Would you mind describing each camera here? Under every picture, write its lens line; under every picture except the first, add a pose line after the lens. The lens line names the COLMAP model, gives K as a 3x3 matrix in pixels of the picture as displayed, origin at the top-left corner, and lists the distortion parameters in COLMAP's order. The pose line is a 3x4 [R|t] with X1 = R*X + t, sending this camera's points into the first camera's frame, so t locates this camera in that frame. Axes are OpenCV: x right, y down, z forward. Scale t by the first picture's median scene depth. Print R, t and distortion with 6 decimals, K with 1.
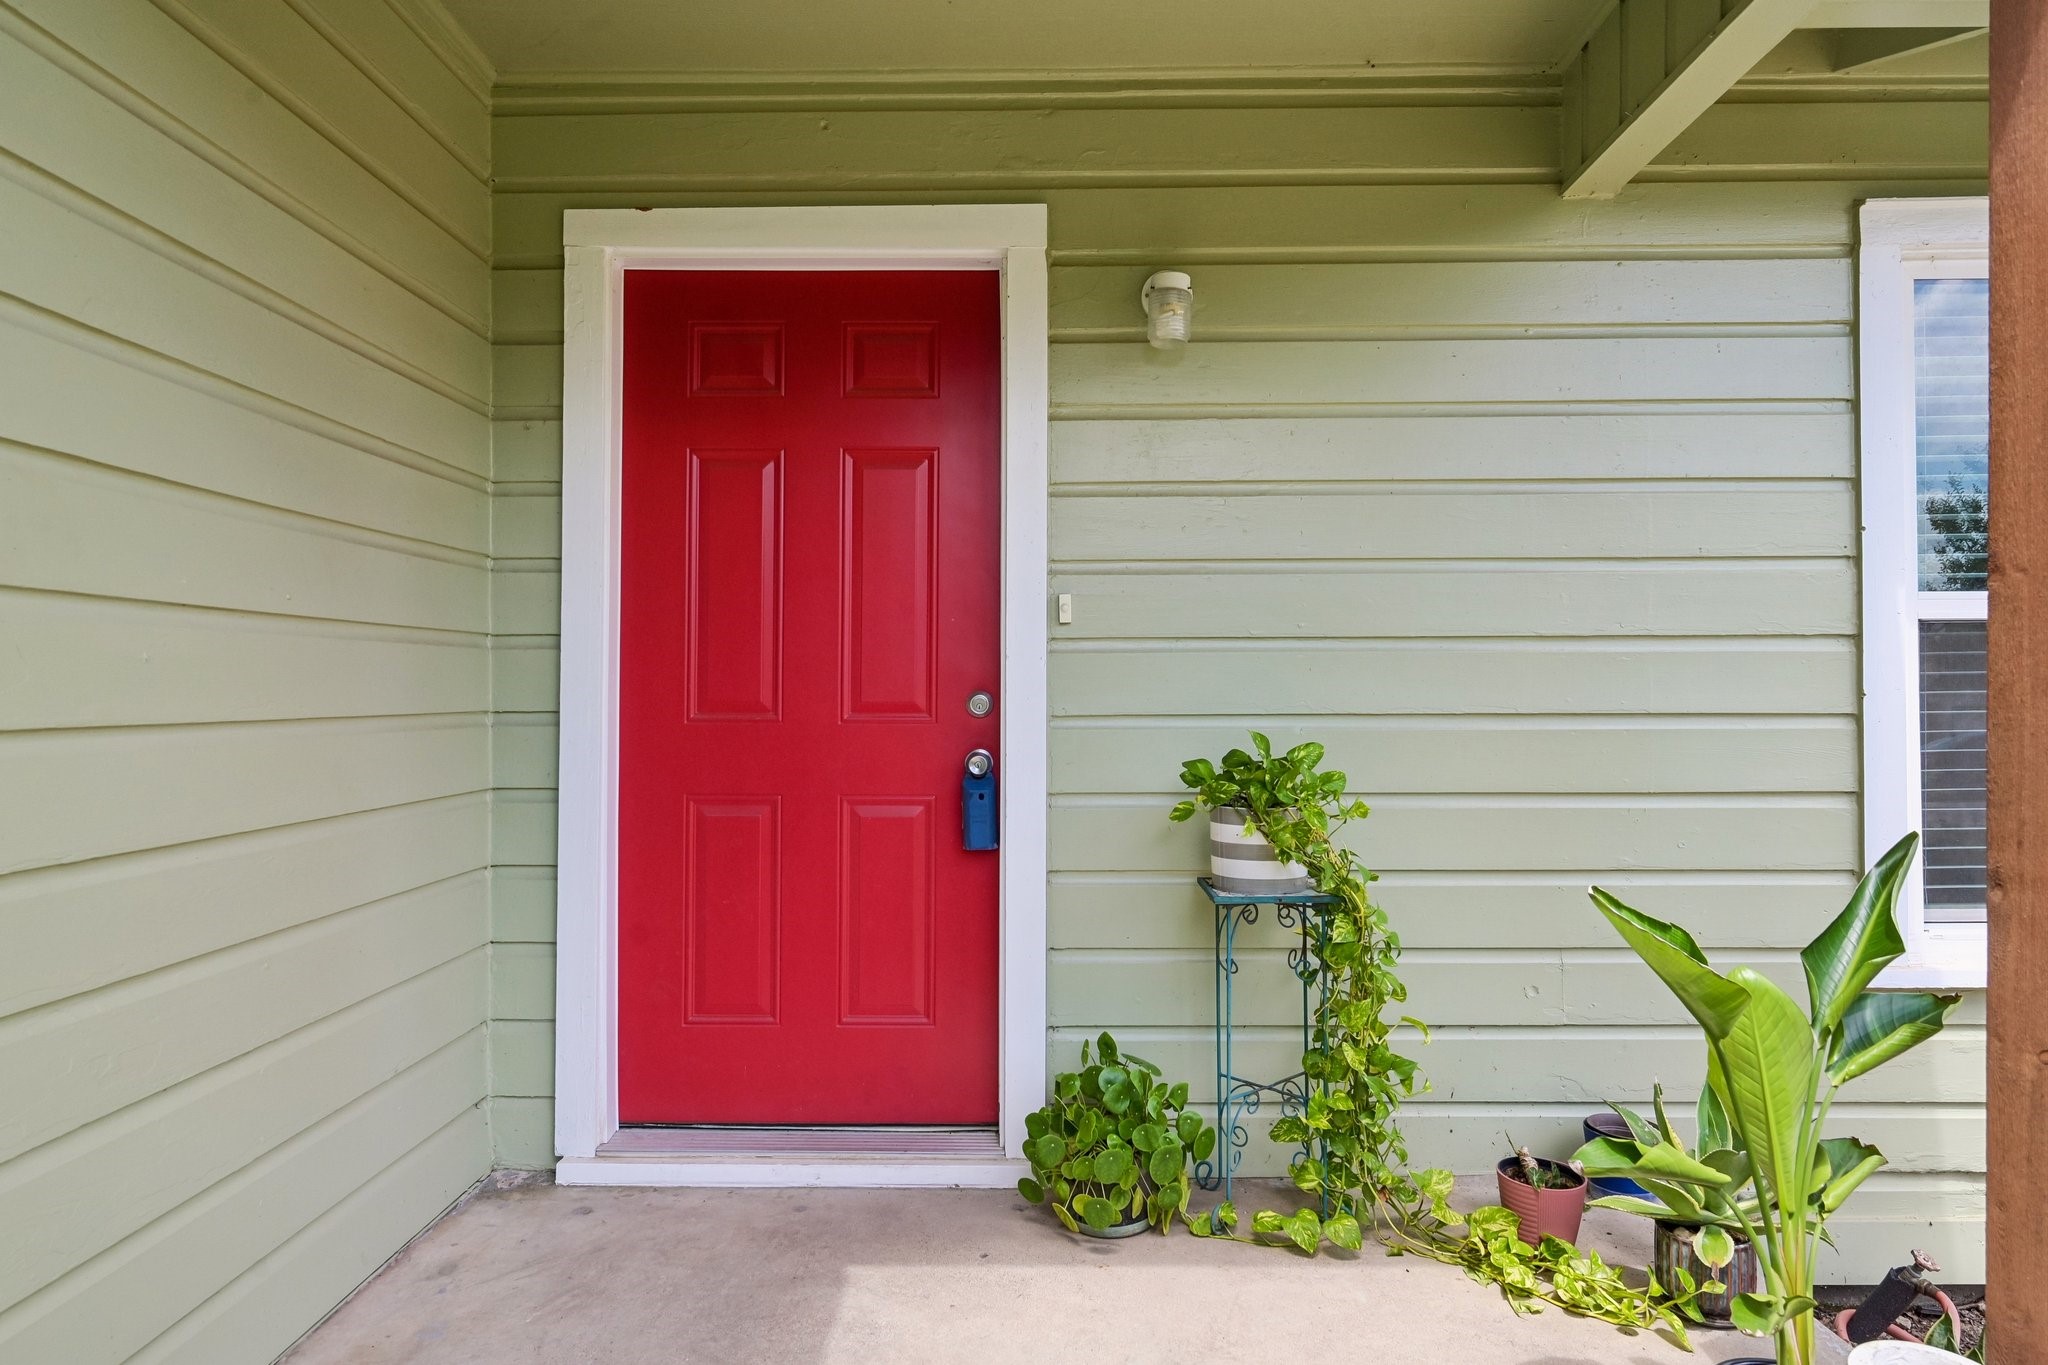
lens RADIAL K [[1160.4, 0, 1024.0], [0, 1160.4, 682.5], [0, 0, 1]] dist [-0.002268, -0.000392]
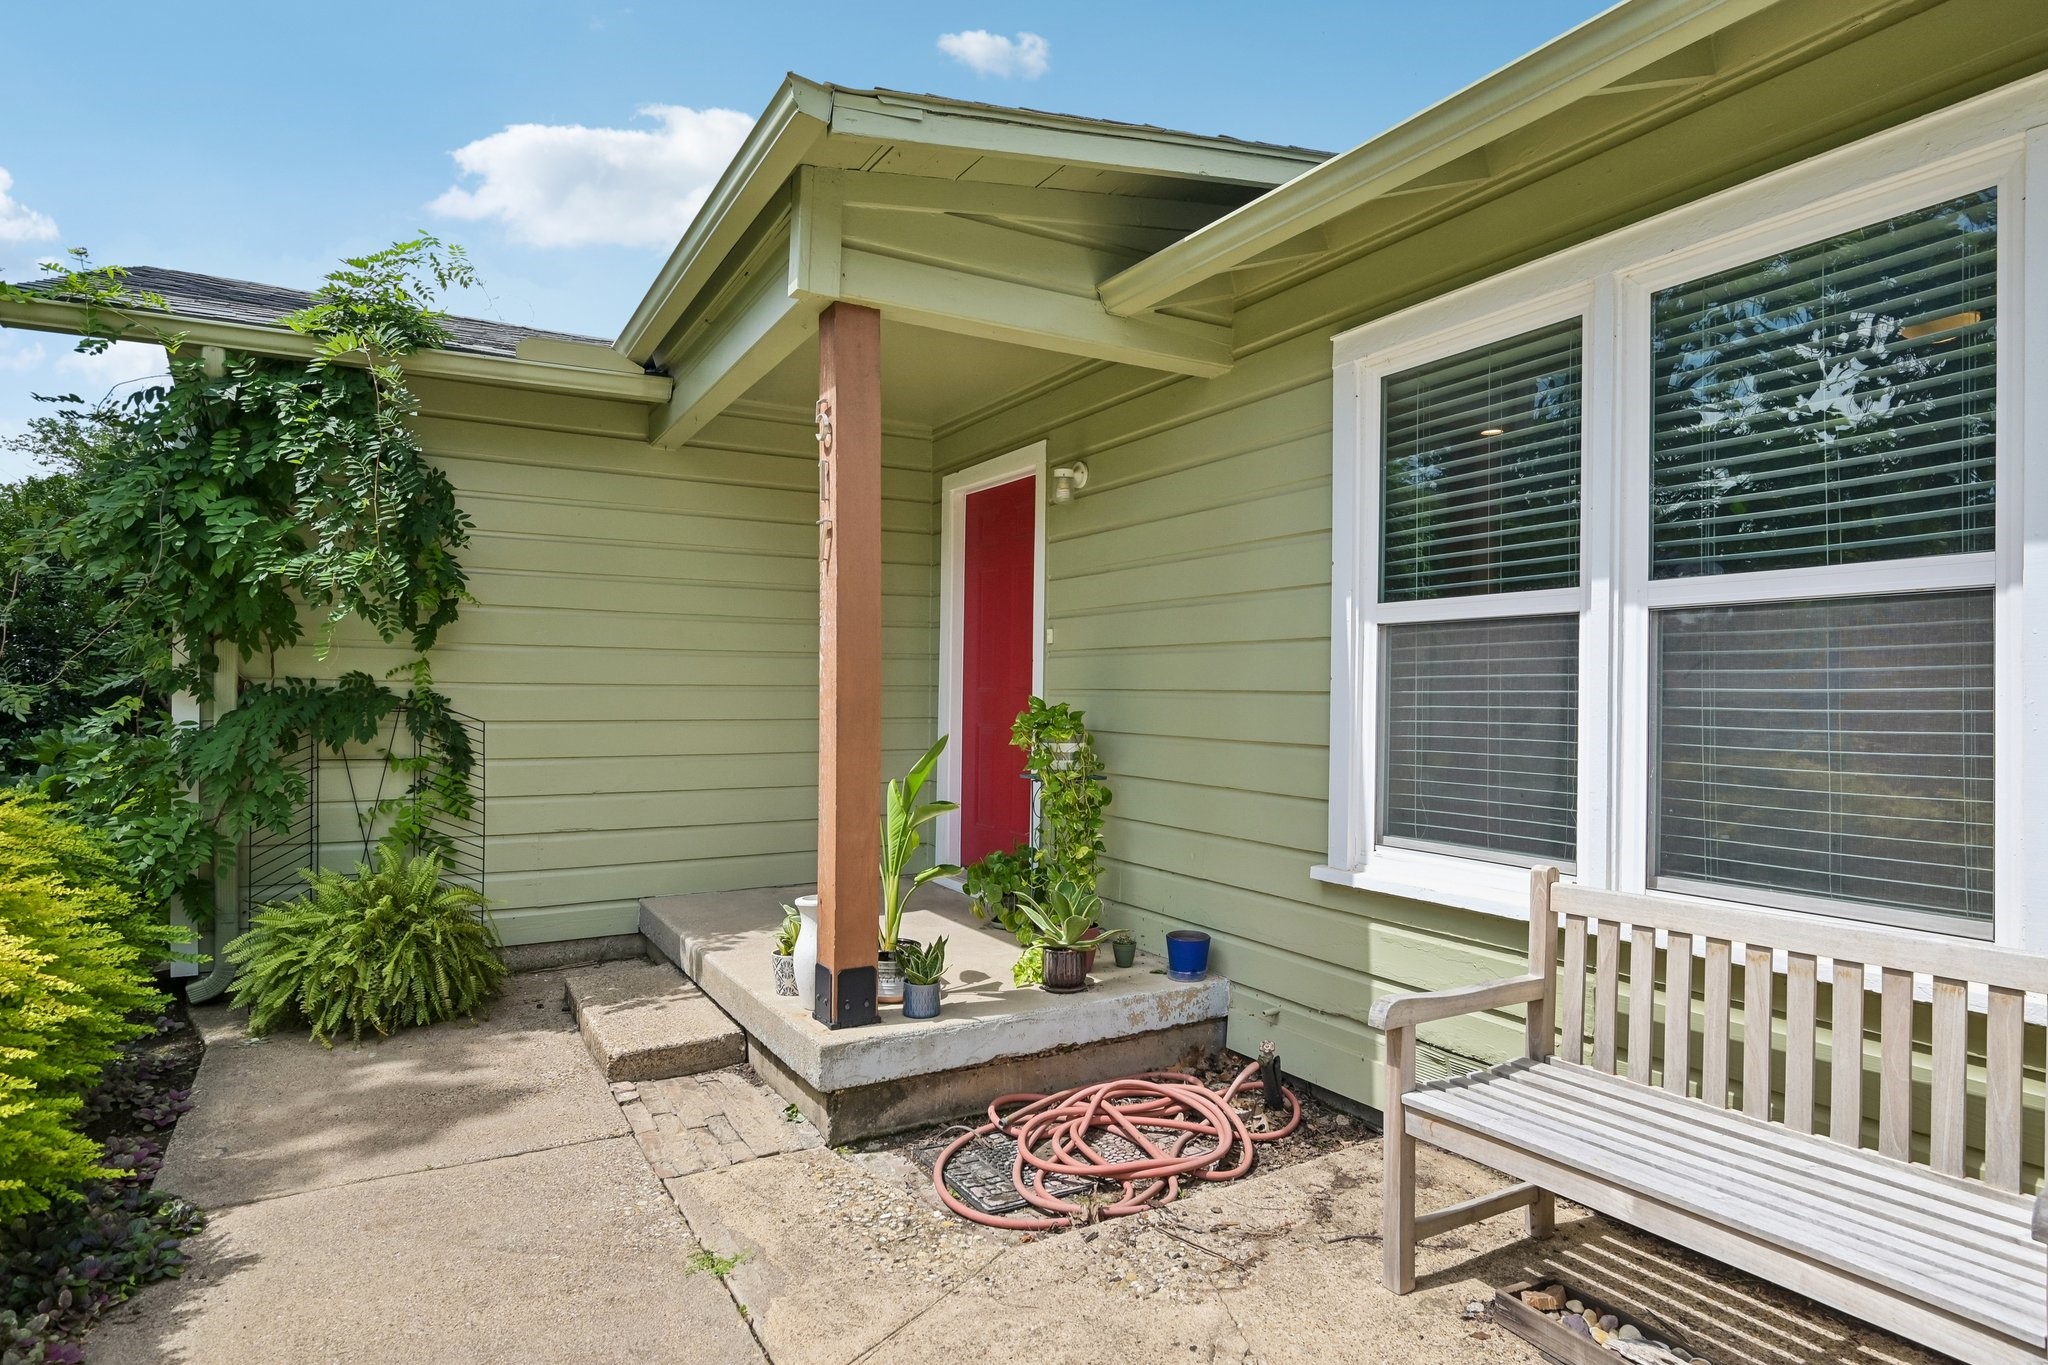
lens RADIAL K [[1129.4, 0, 1024.0], [0, 1129.4, 682.5], [0, 0, 1]] dist [0.000171, 0.000003]
pose [[0.507639, 0.006676, -0.861544, 1.727905], [-0.001720, 0.999976, 0.006735, 0.004679], [0.861568, -0.001937, 0.507638, -0.050370]]
